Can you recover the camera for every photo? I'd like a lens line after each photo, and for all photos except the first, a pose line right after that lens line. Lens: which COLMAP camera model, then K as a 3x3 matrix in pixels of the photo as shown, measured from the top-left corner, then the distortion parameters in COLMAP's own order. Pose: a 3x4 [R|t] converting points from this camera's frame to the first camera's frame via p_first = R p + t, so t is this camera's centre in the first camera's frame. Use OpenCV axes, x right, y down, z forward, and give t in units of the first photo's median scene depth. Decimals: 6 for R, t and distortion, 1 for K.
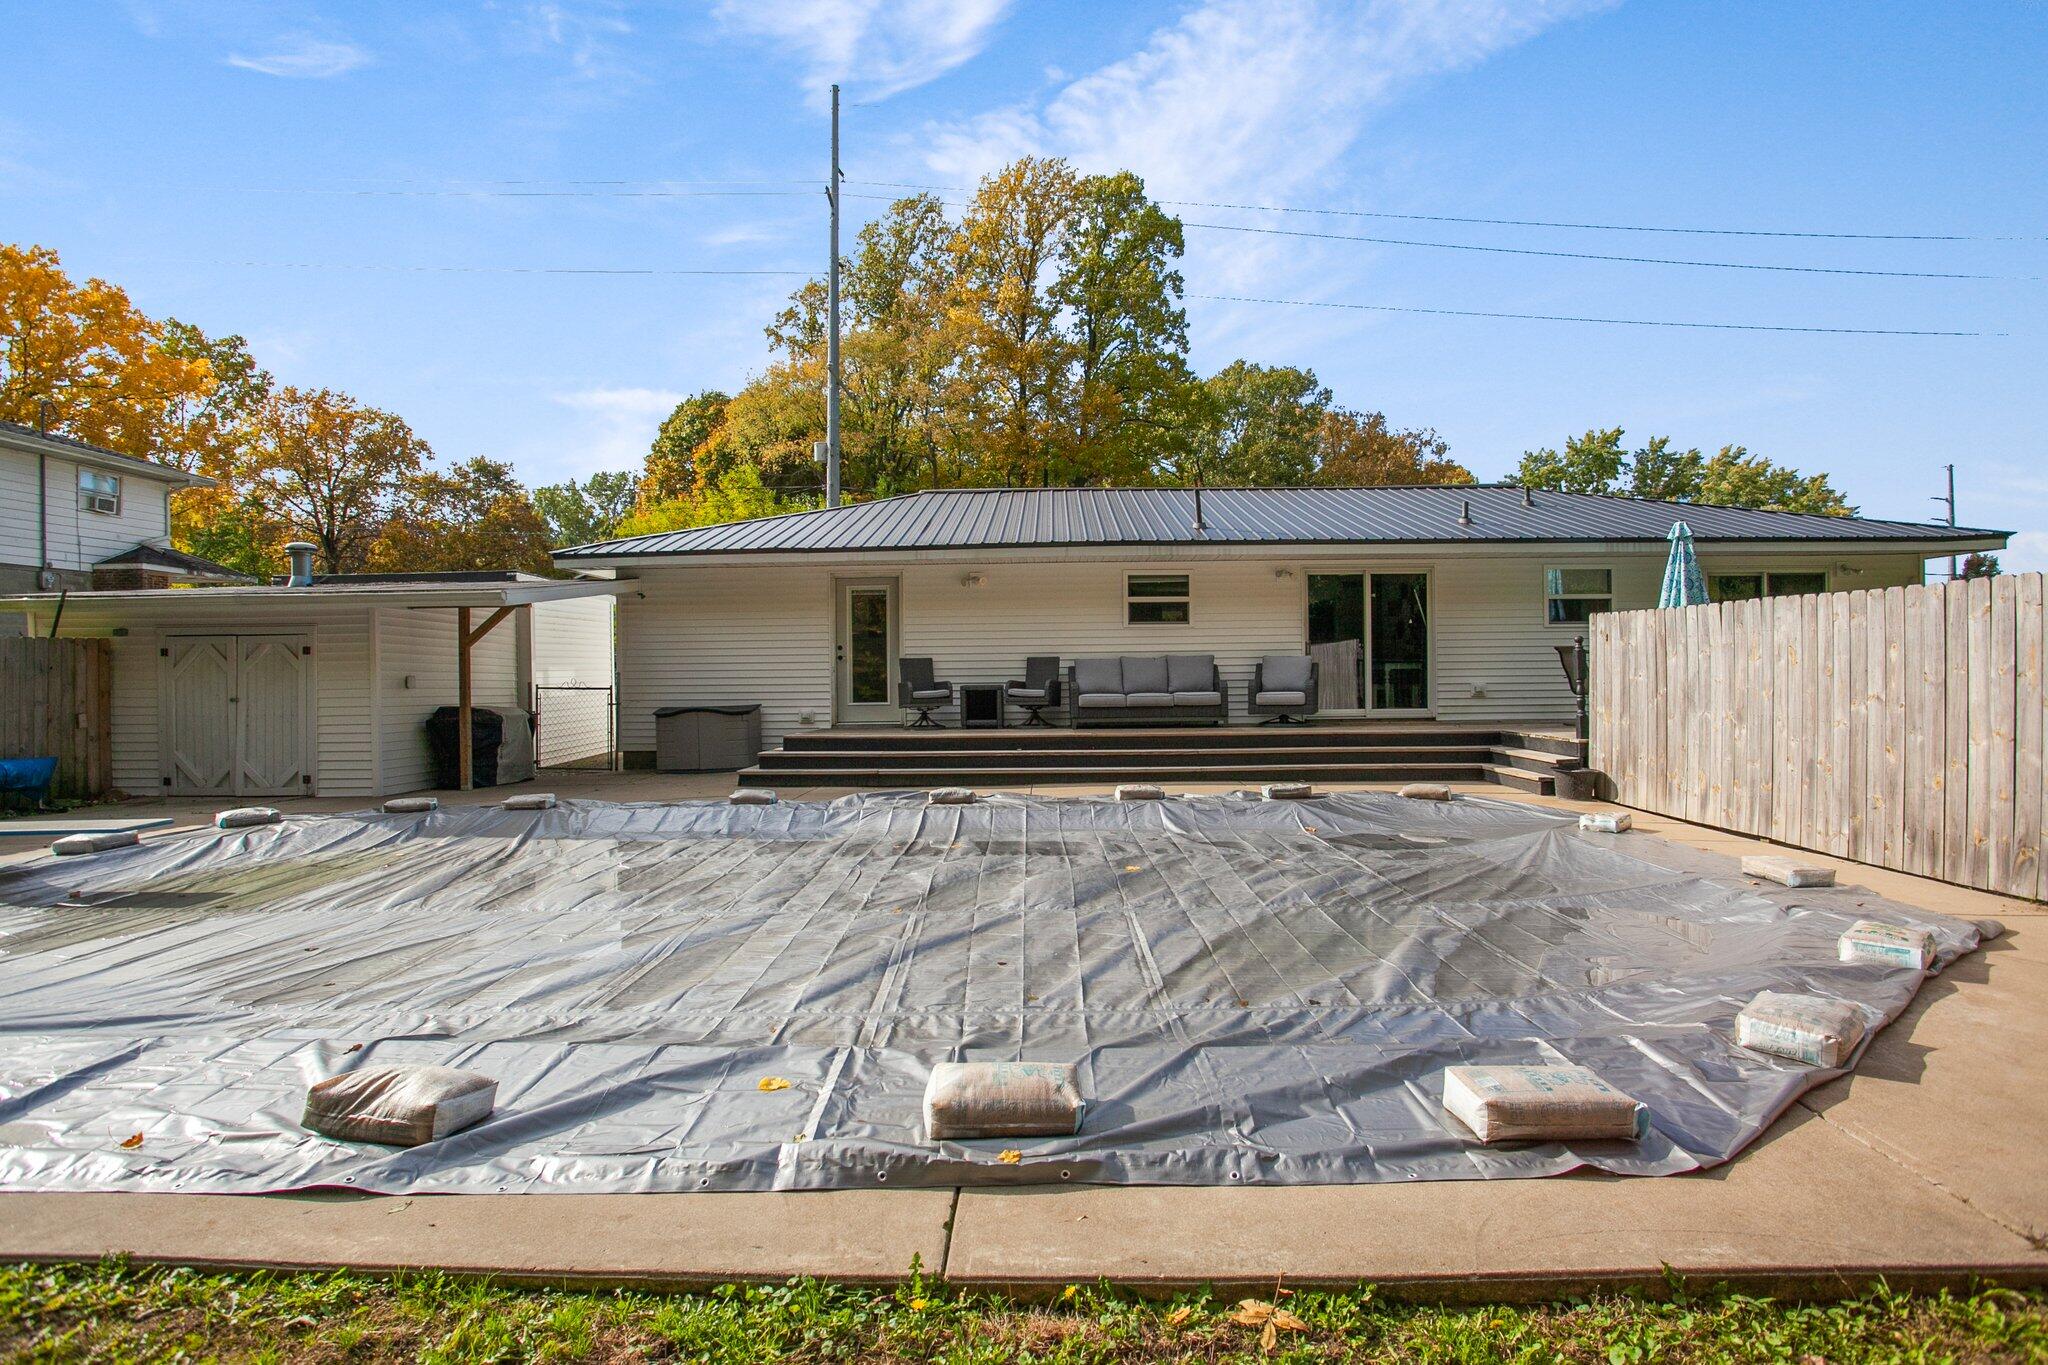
lens RADIAL K [[1010.3, 0, 1012.5], [0, 1010.3, 696.2], [0, 0, 1]] dist [-0.069964, 0.029824]
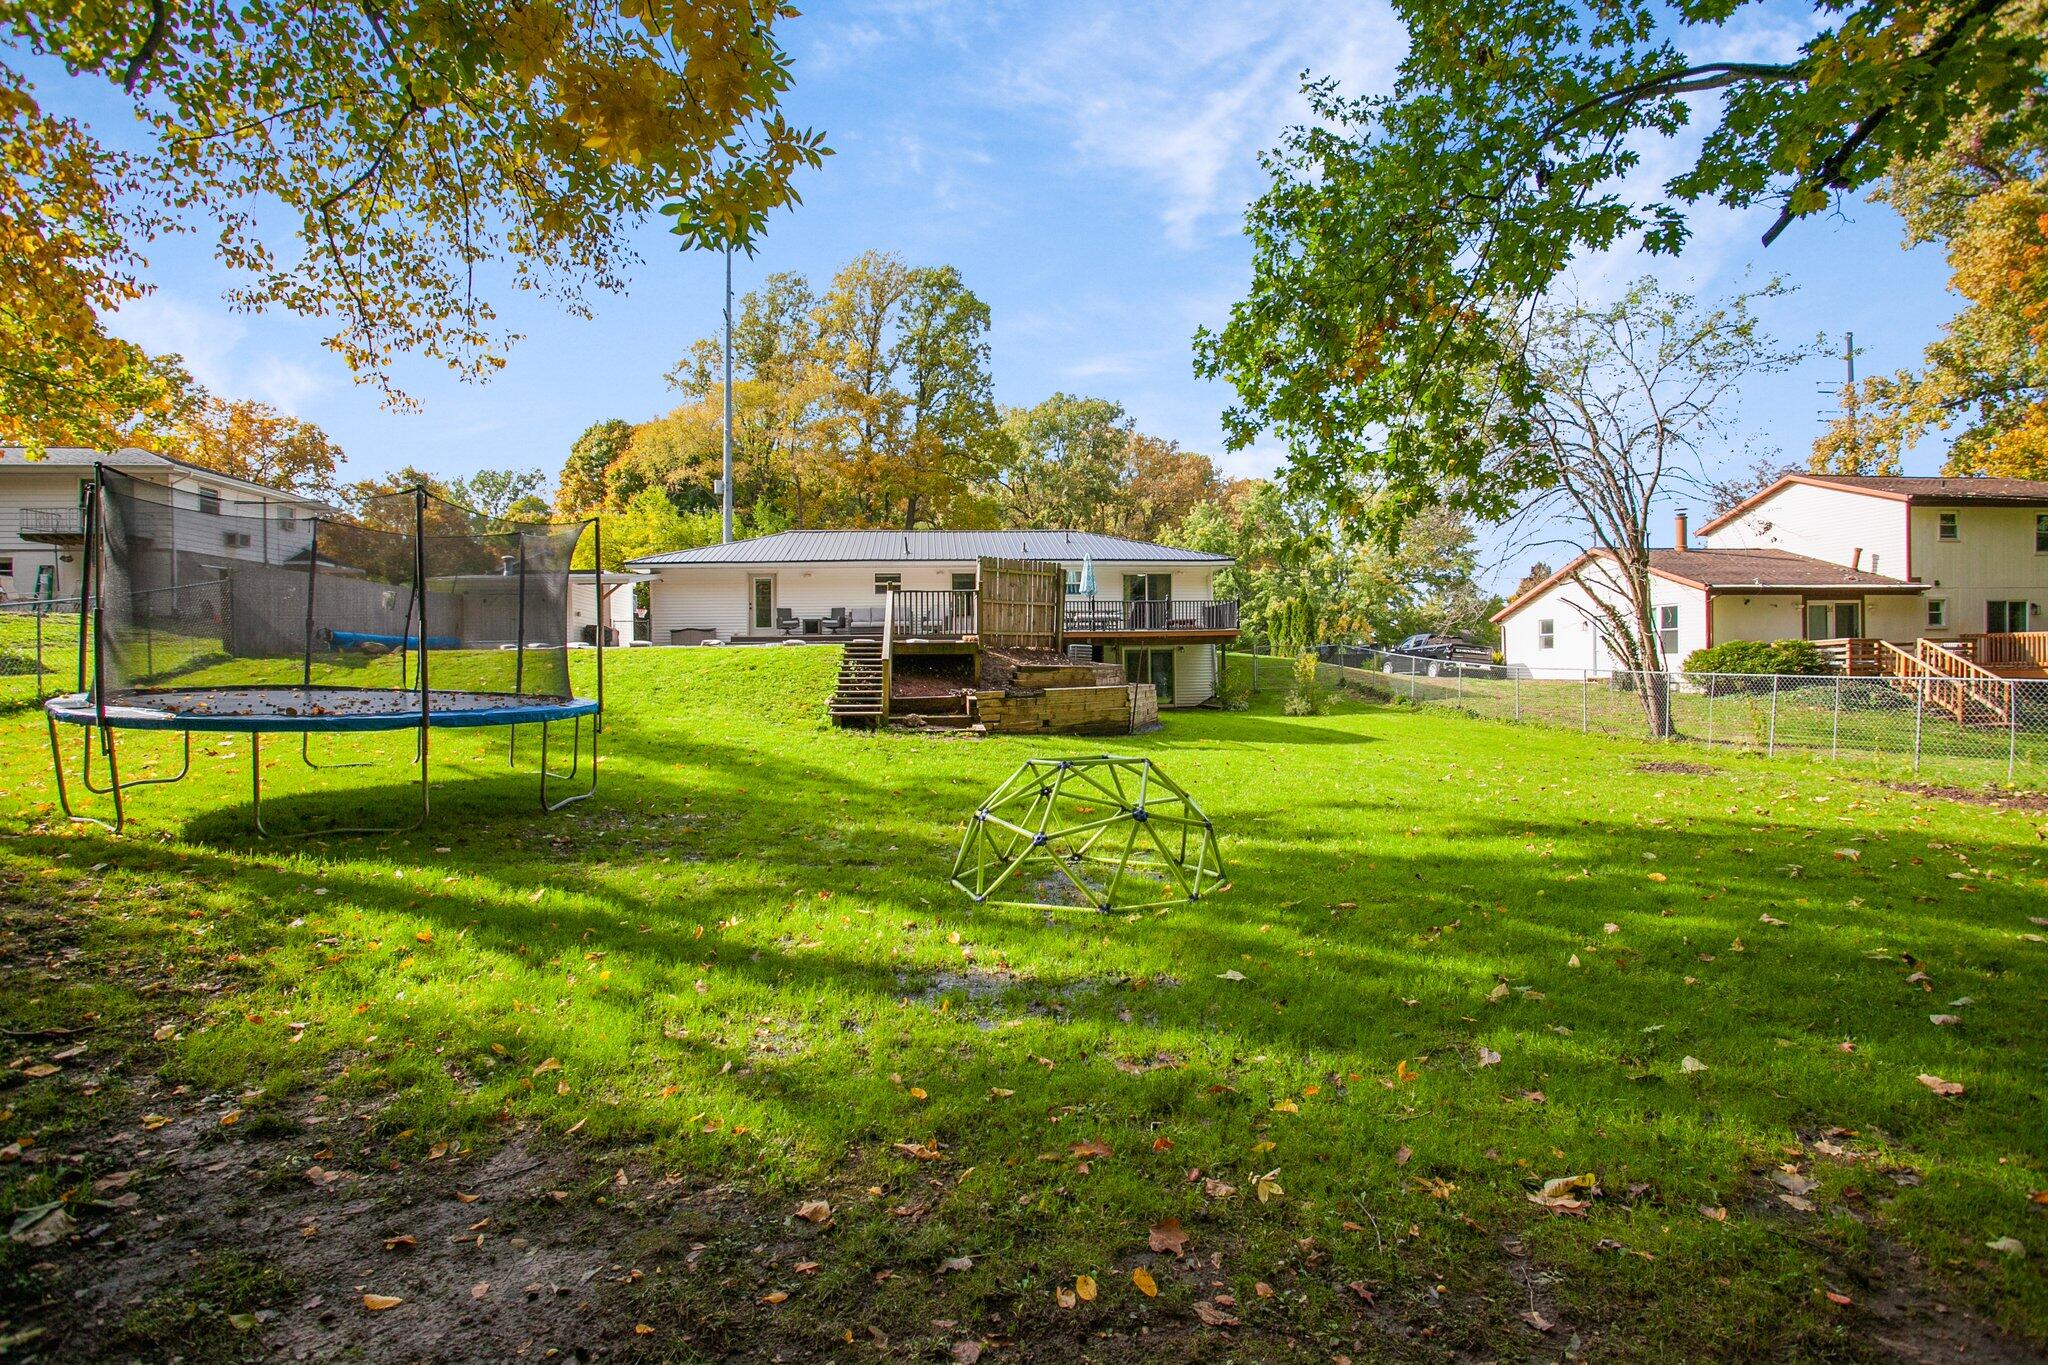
lens RADIAL K [[1020.1, 0, 1031.8], [0, 1020.1, 679.5], [0, 0, 1]] dist [-0.078569, 0.039420]
pose [[0.990193, -0.007346, 0.139510, 0.033434], [0.008882, 0.999907, -0.010393, 0.036439], [-0.139421, 0.011530, 0.990166, -0.327094]]
